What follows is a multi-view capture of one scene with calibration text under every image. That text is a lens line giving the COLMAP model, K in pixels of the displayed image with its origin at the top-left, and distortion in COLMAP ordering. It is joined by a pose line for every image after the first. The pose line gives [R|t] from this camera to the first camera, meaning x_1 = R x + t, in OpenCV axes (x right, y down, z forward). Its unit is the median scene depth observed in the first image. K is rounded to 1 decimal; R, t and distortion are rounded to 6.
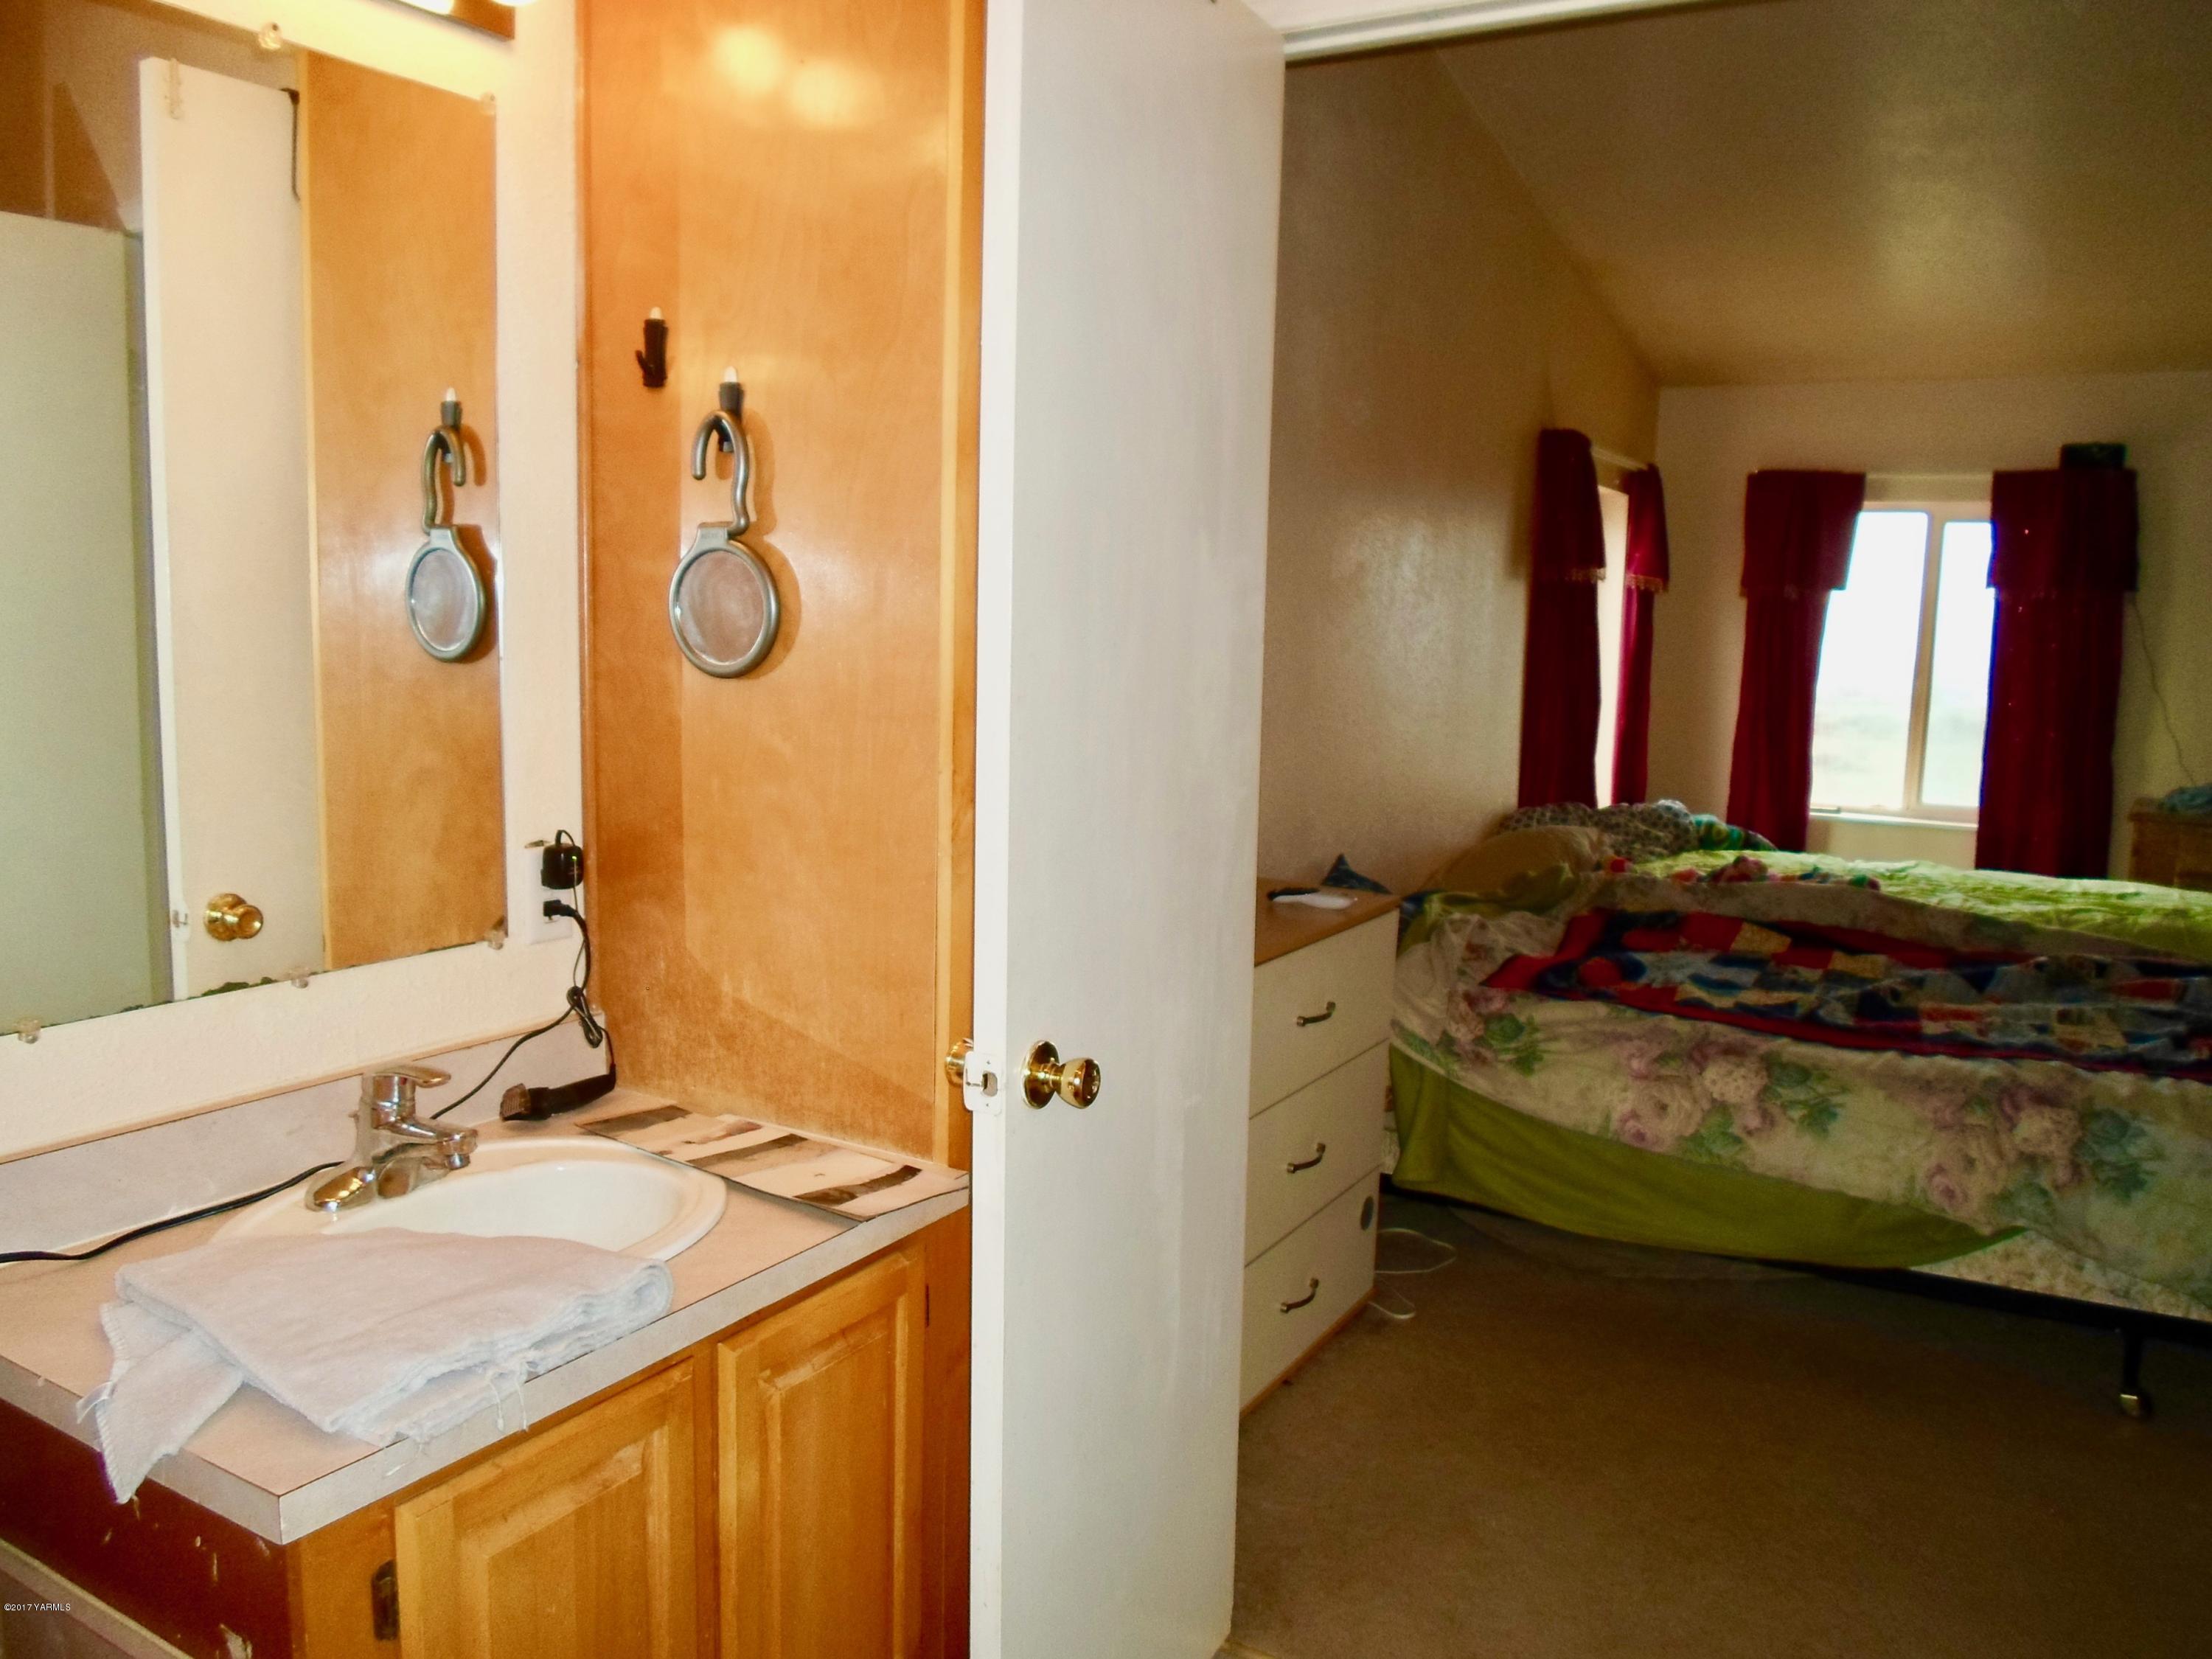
lens RADIAL K [[1670.4, 0, 1106.0], [0, 1670.4, 829.5], [0, 0, 1]] dist [-0.039384, -0.007248]
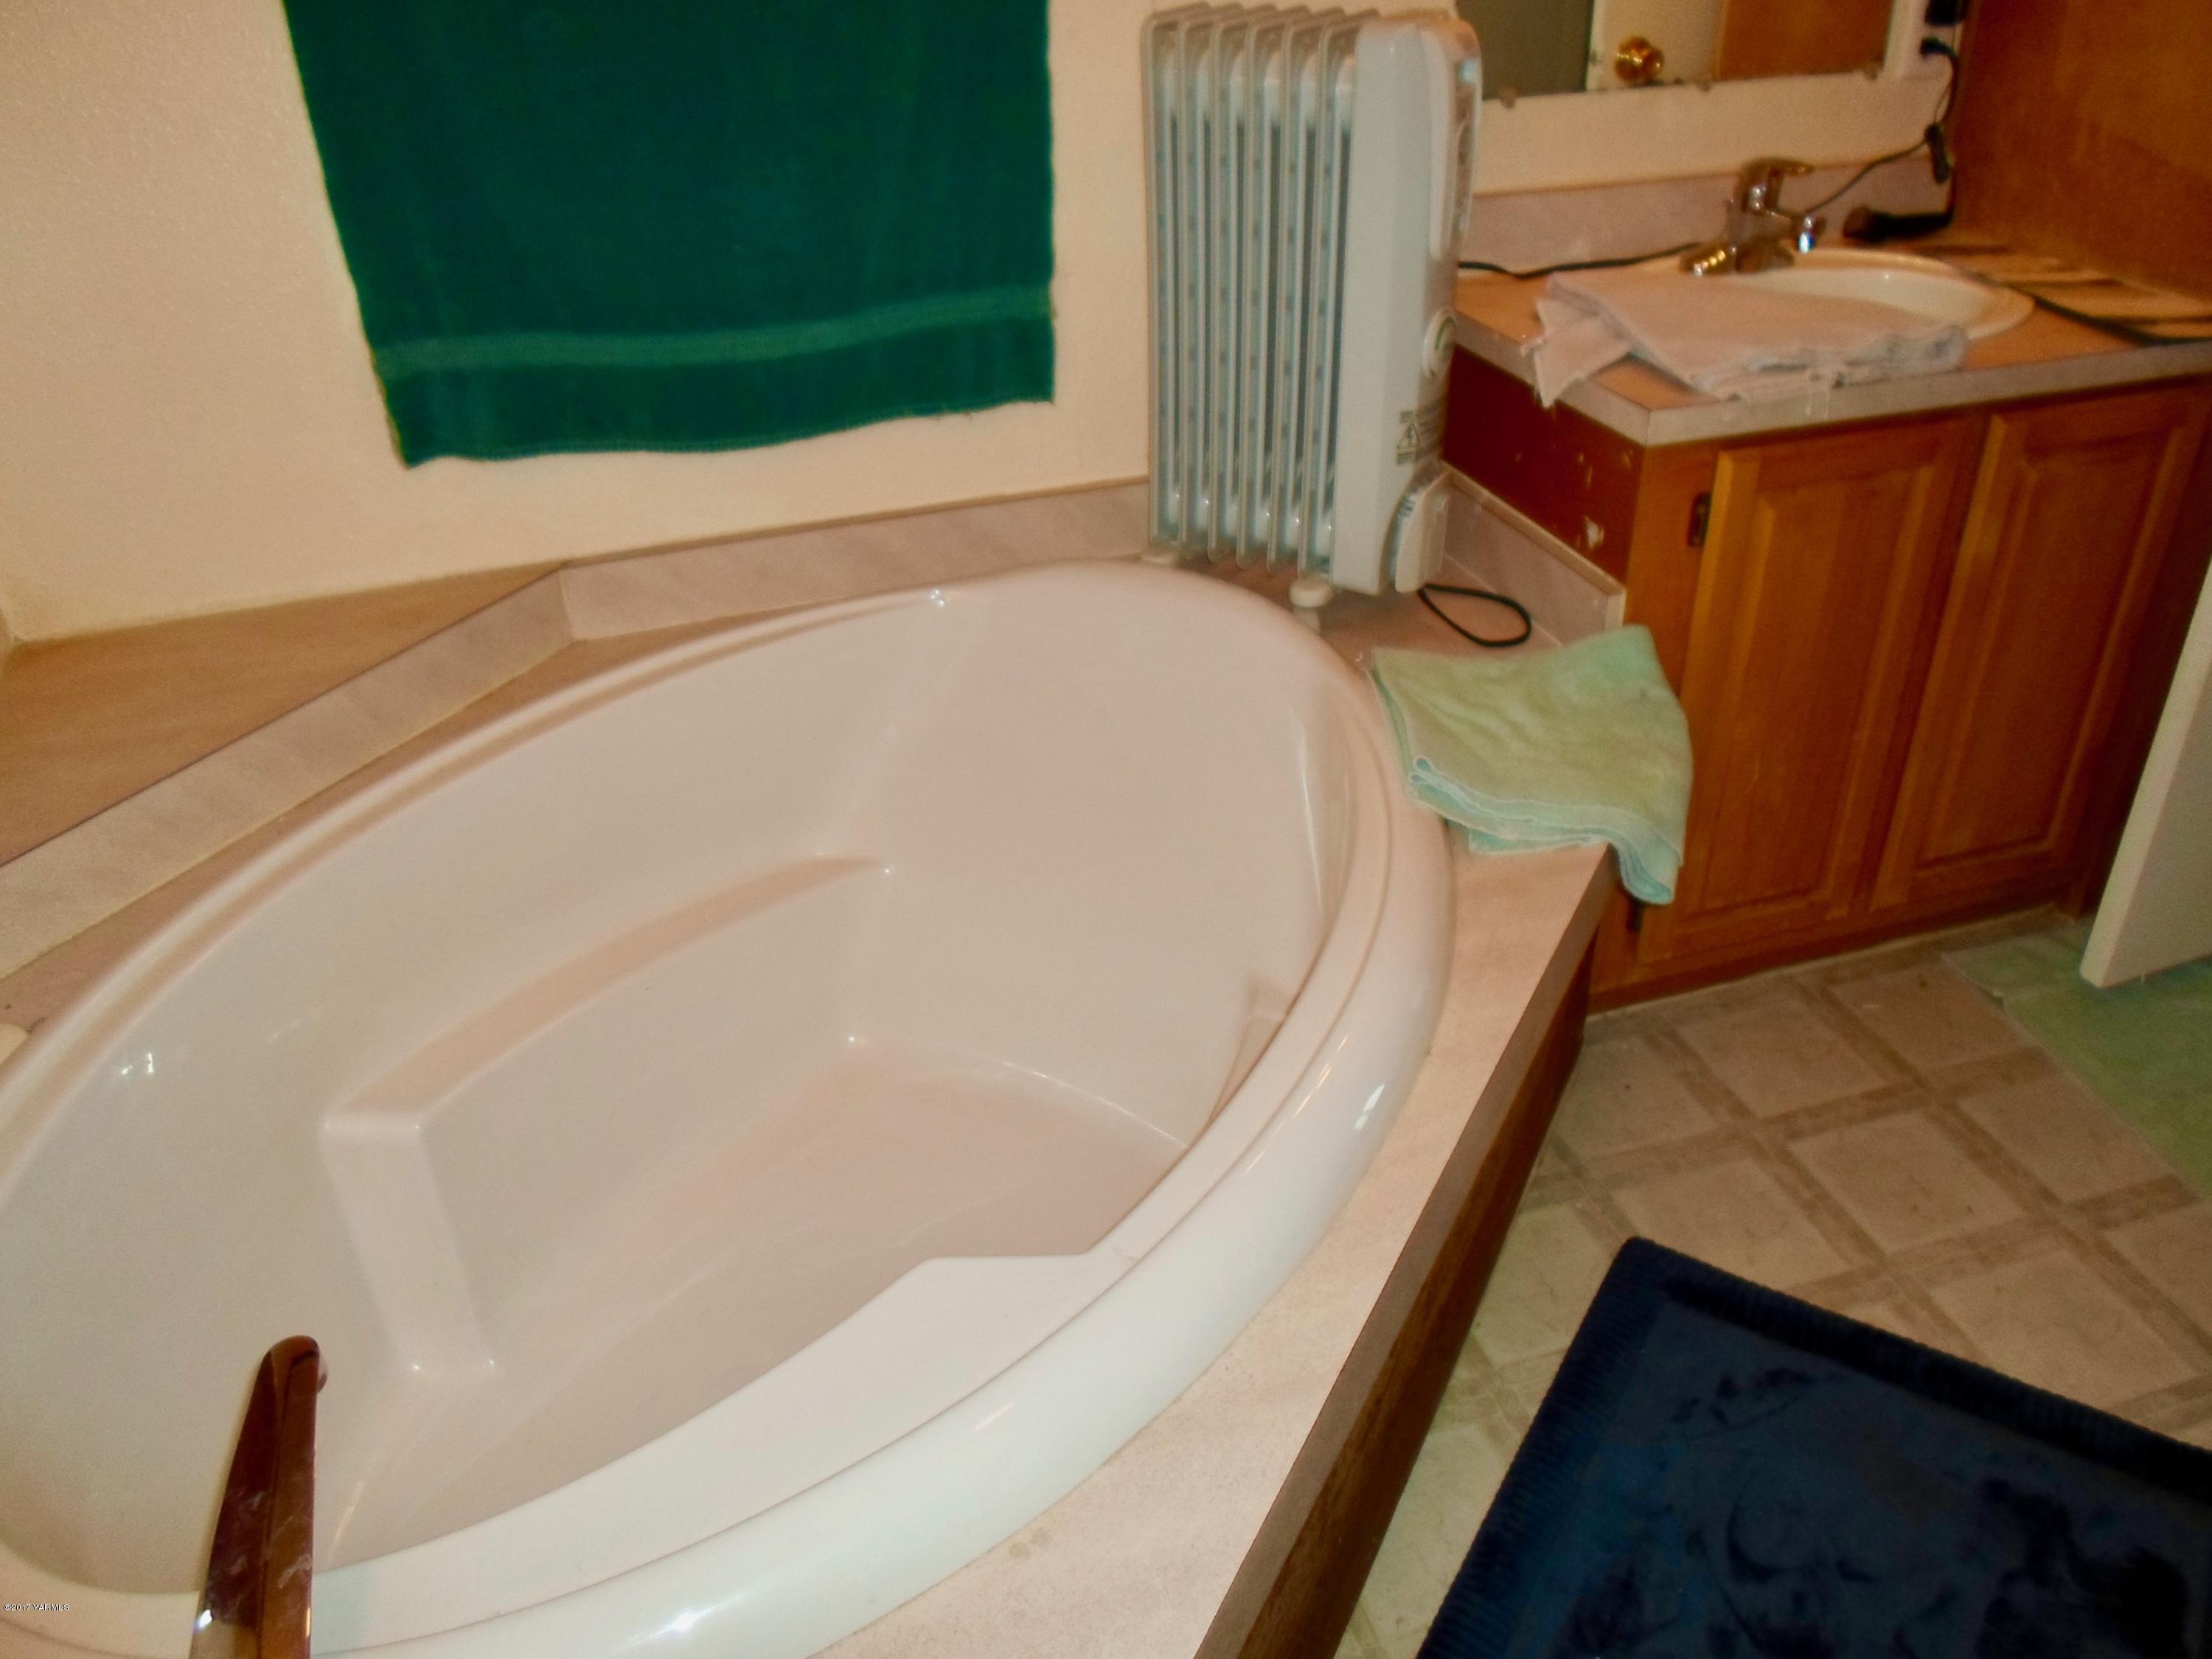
lens RADIAL K [[1670.4, 0, 1106.0], [0, 1670.4, 829.5], [0, 0, 1]] dist [-0.039384, -0.007248]
pose [[0.733101, 0.317266, -0.601585, 0.091135], [-0.039574, 0.902929, 0.427965, 0.089837], [0.678967, -0.289934, 0.674494, -0.272979]]
